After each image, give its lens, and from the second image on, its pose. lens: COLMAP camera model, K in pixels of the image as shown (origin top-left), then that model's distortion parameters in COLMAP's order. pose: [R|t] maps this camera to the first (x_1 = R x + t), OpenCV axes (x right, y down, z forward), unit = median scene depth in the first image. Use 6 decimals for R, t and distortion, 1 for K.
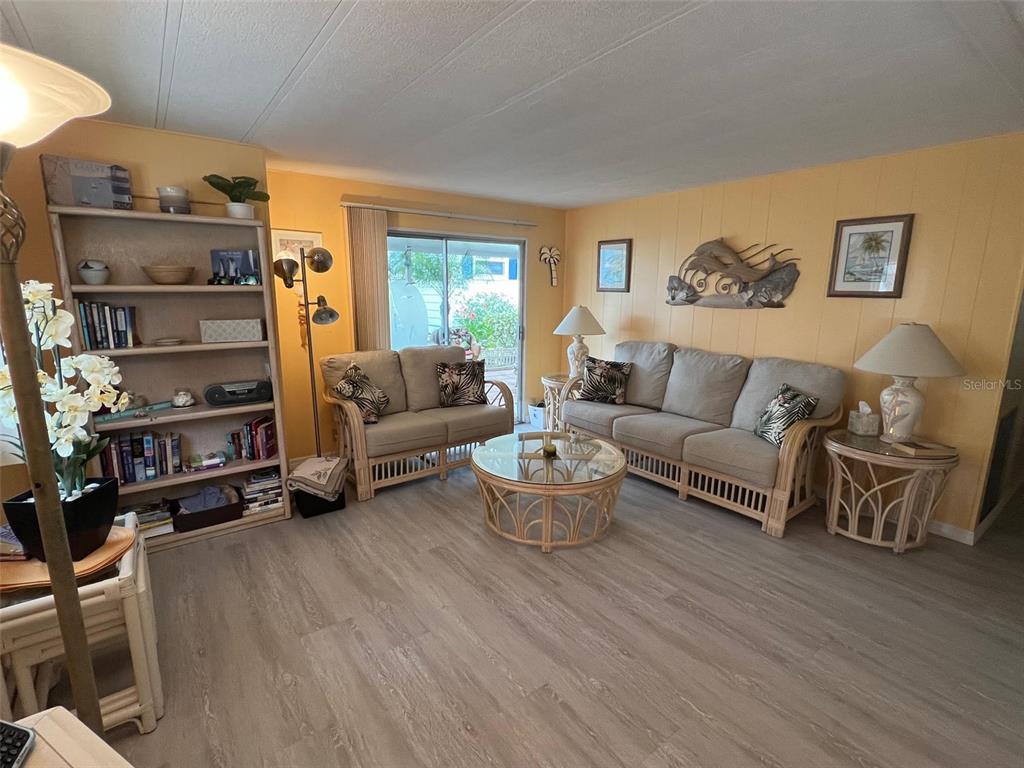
lens RADIAL K [[486.7, 0, 511.8], [0, 486.7, 383.4], [0, 0, 1]] dist [0.000854, 0.000529]
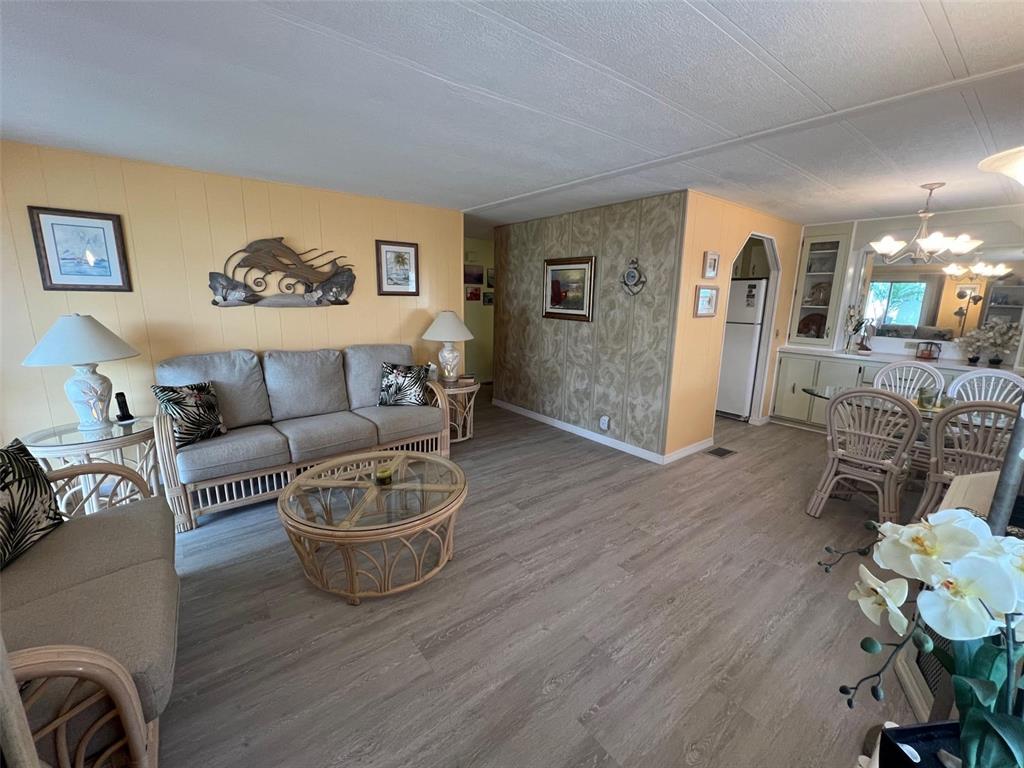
lens RADIAL K [[419.7, 0, 514.1], [0, 419.7, 381.7], [0, 0, 1]] dist [-0.002782, 0.000739]
pose [[-0.023328, -0.217697, 0.975738, -0.619416], [0.174379, 0.960155, 0.218390, -0.148814], [-0.984402, 0.175242, 0.015564, 0.709831]]
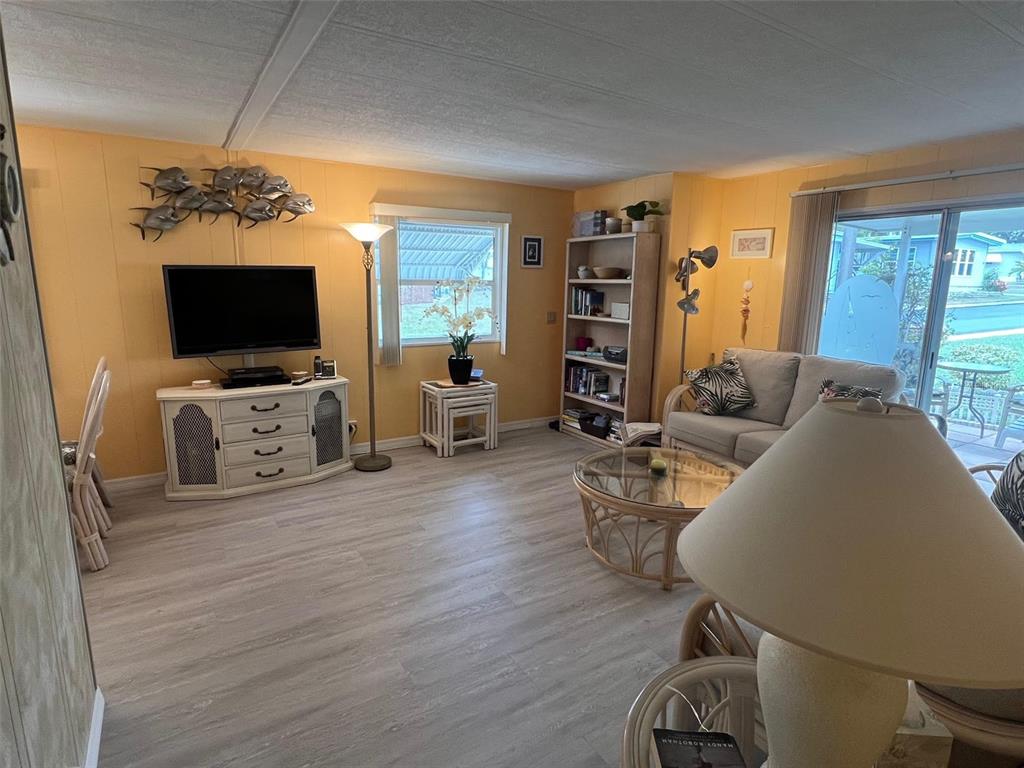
lens RADIAL K [[555.0, 0, 514.8], [0, 555.0, 383.7], [0, 0, 1]] dist [-0.003994, 0.000363]
pose [[-0.078571, 0.174652, -0.981490, 1.014792], [-0.207875, 0.960022, 0.187473, -0.131867], [0.974995, 0.218757, -0.039124, 0.742513]]
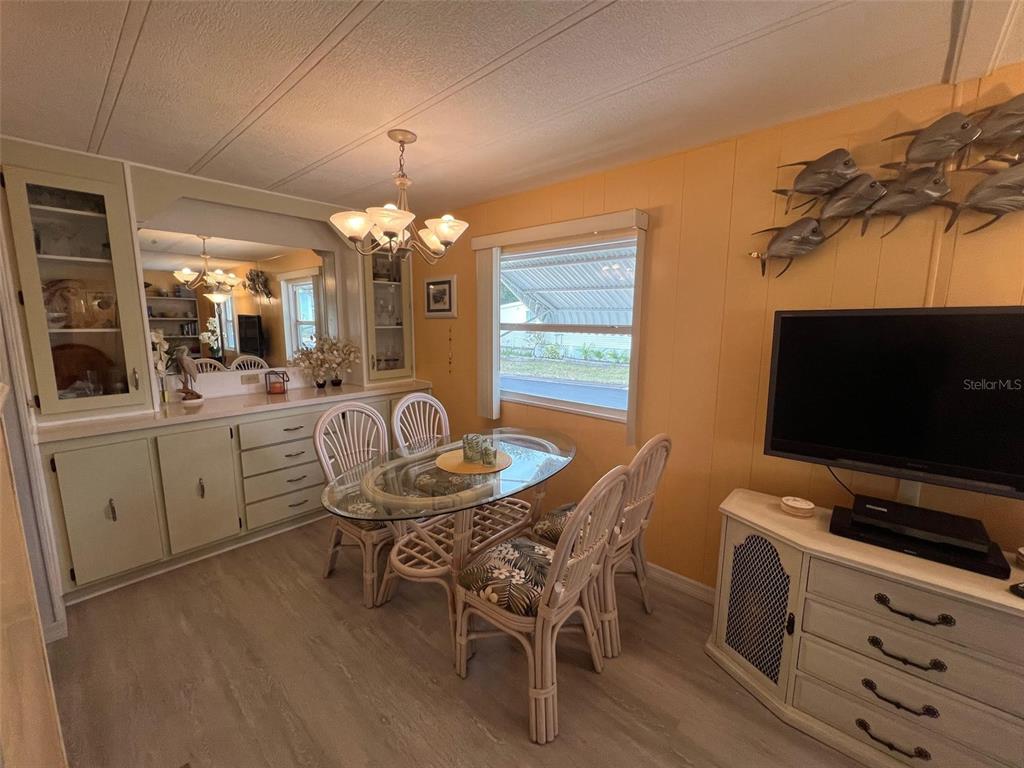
lens RADIAL K [[419.7, 0, 513.4], [0, 419.7, 380.8], [0, 0, 1]] dist [-0.002782, 0.000739]
pose [[-0.980928, 0.010380, -0.194092, 0.355397], [-0.054830, 0.943240, 0.327555, -0.077322], [0.186475, 0.331950, -0.924682, 0.415207]]
